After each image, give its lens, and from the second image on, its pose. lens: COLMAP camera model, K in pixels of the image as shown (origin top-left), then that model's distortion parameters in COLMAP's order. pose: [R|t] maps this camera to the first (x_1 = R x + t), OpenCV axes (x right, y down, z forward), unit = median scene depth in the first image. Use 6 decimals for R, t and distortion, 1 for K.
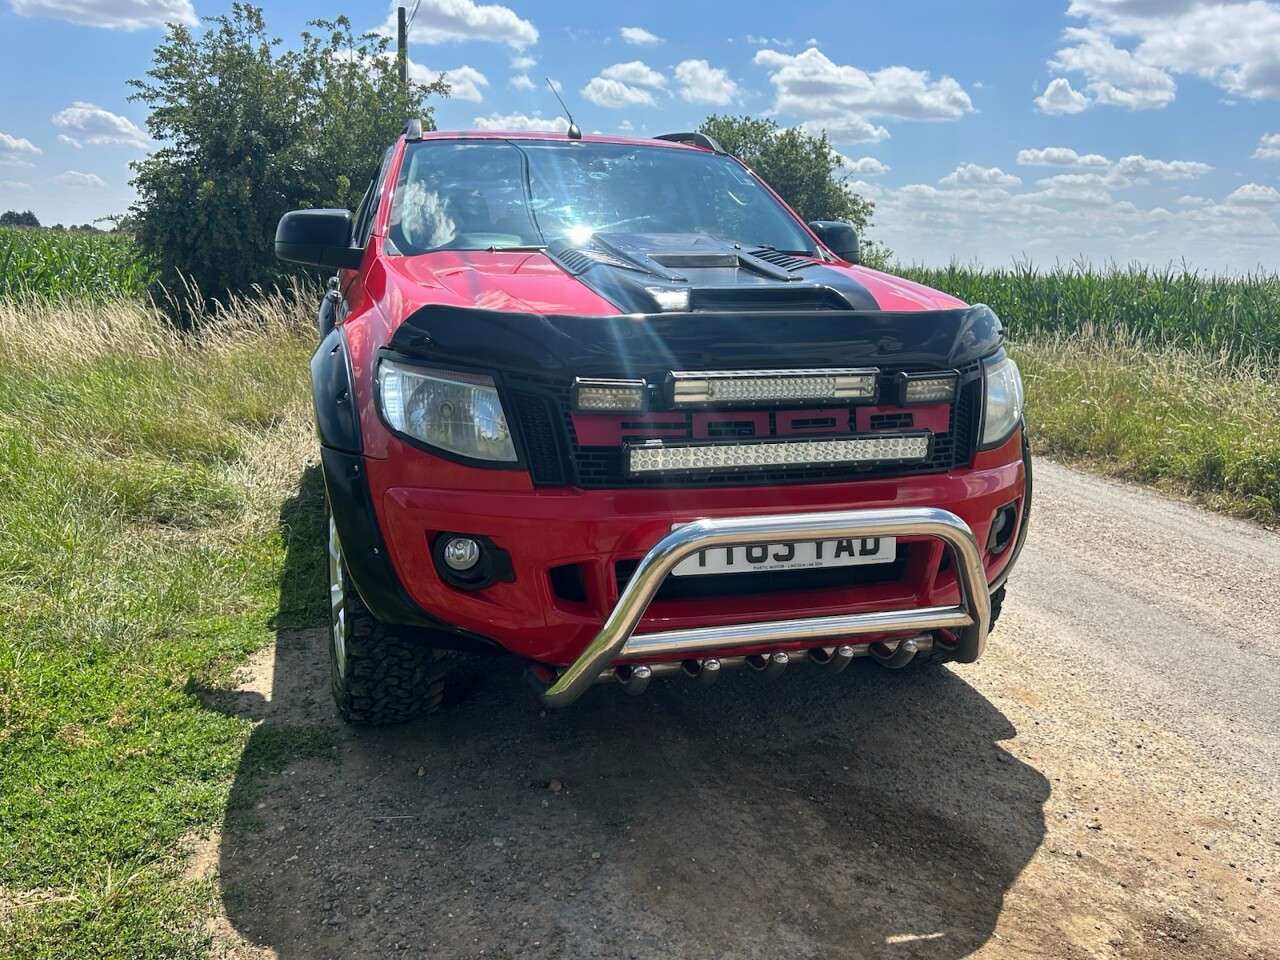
lens RADIAL K [[1057.6, 0, 638.8], [0, 1057.6, 476.7], [0, 0, 1]] dist [0.046957, -0.051576]
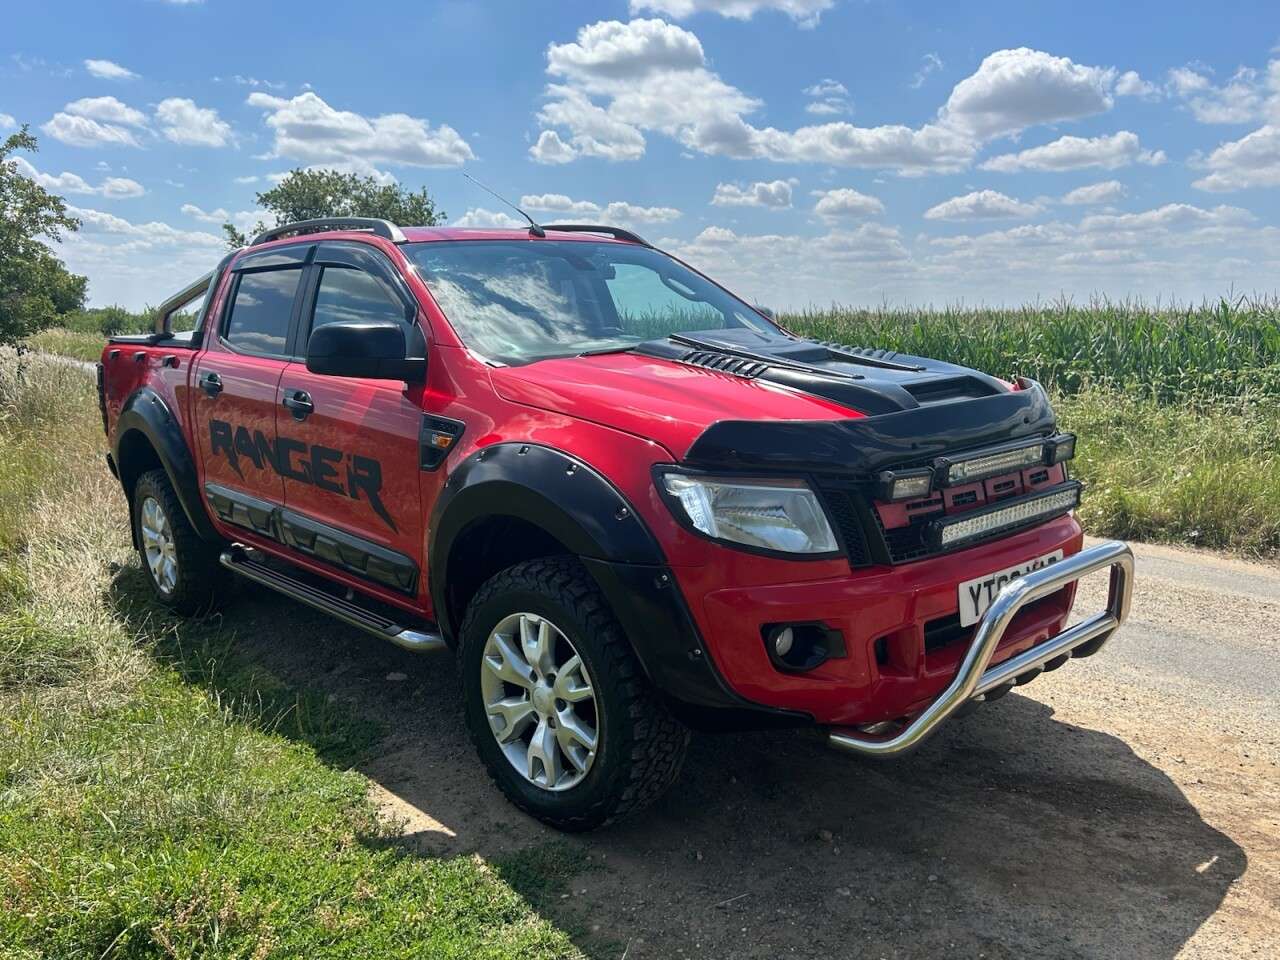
lens RADIAL K [[1057.6, 0, 649.4], [0, 1057.6, 480.4], [0, 0, 1]] dist [0.046957, -0.051576]
pose [[0.898835, -0.113298, 0.423390, -0.712072], [0.127941, 0.991762, -0.006219, -0.099504], [-0.419197, 0.059759, 0.905926, 0.045870]]
